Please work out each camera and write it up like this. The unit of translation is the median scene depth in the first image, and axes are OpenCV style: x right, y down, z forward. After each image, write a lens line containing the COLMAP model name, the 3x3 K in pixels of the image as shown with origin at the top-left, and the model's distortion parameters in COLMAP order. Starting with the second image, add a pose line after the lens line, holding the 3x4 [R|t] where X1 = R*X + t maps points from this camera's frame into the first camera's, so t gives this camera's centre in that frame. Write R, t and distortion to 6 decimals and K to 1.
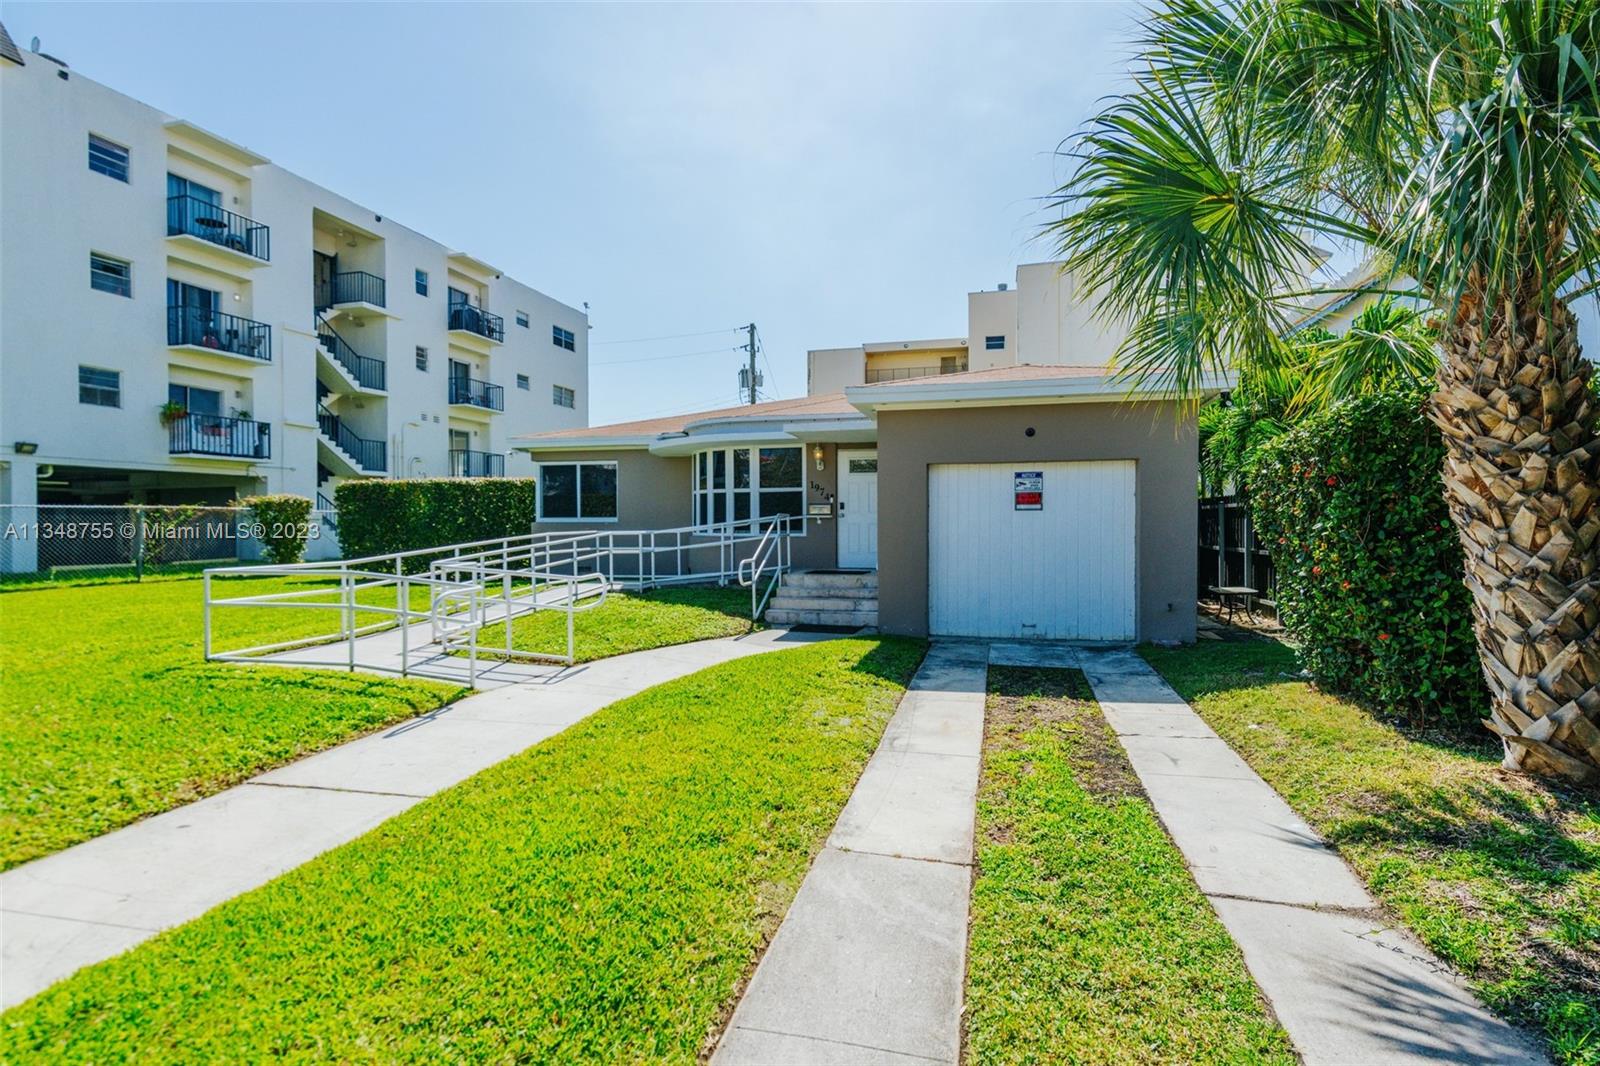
lens RADIAL K [[725.6, 0, 835.7], [0, 725.6, 533.9], [0, 0, 1]] dist [0.014893, -0.002157]
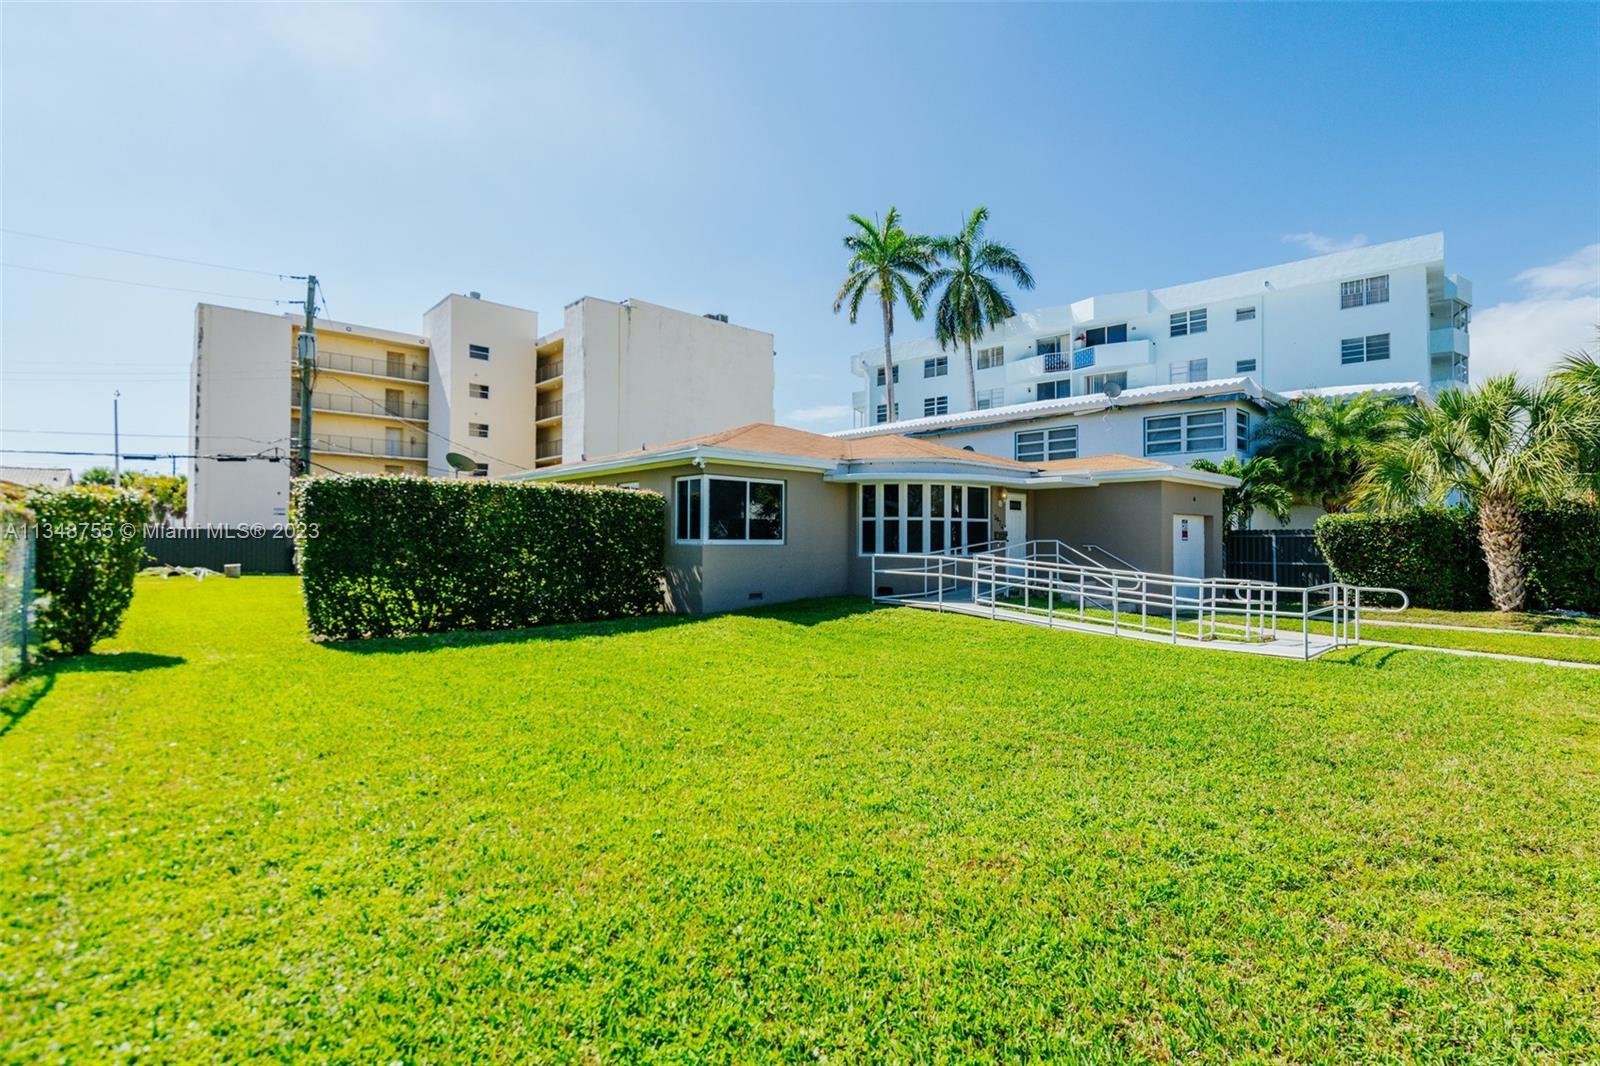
lens RADIAL K [[699.8, 0, 816.1], [0, 699.8, 527.2], [0, 0, 1]] dist [0.004172, -0.002620]
pose [[0.587172, 0.020934, 0.809191, -1.467351], [0.006572, 0.999509, -0.030626, -0.015476], [-0.809435, 0.023301, 0.586747, 0.606702]]
